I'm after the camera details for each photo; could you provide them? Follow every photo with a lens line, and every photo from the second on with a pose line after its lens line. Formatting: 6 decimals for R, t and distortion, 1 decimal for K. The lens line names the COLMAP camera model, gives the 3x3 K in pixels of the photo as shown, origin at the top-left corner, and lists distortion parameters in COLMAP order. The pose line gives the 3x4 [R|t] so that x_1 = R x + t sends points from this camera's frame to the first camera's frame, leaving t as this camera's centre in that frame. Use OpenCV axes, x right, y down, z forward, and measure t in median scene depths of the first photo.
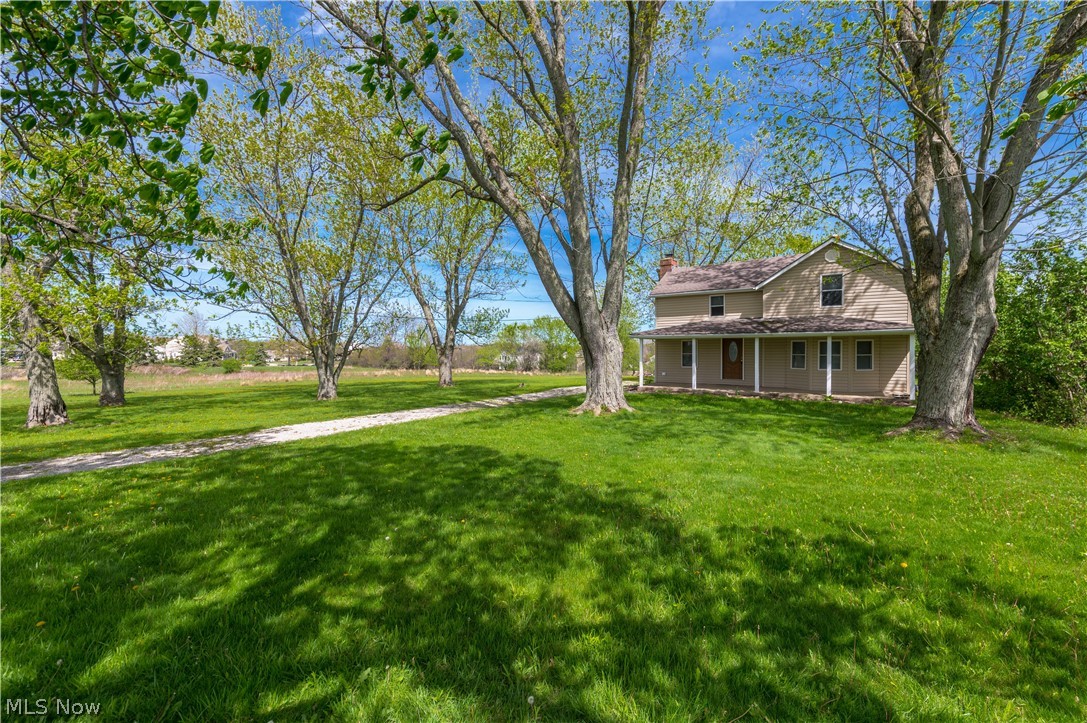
lens RADIAL K [[432.8, 0, 543.6], [0, 432.8, 360.7], [0, 0, 1]] dist [0.011777, -0.001626]
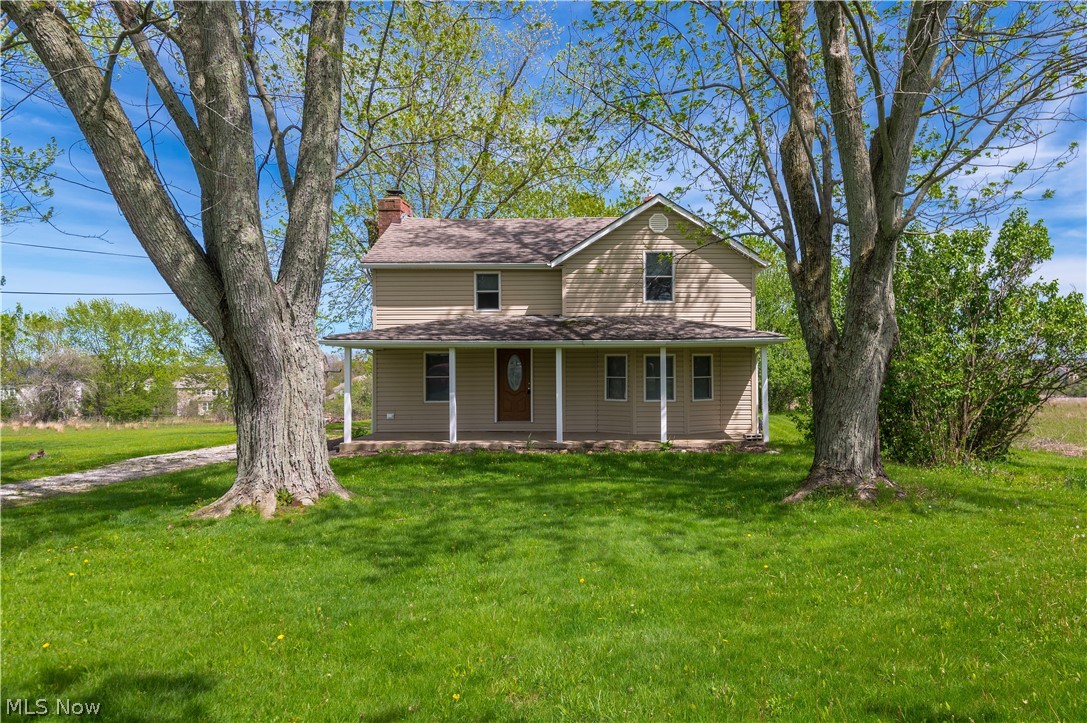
lens RADIAL K [[669.7, 0, 546.1], [0, 669.7, 365.7], [0, 0, 1]] dist [0.025715, -0.010427]
pose [[0.819627, 0.012000, 0.572772, -0.035703], [0.014494, 0.999026, -0.041671, 0.006978], [-0.572714, 0.042456, 0.818655, 0.270665]]
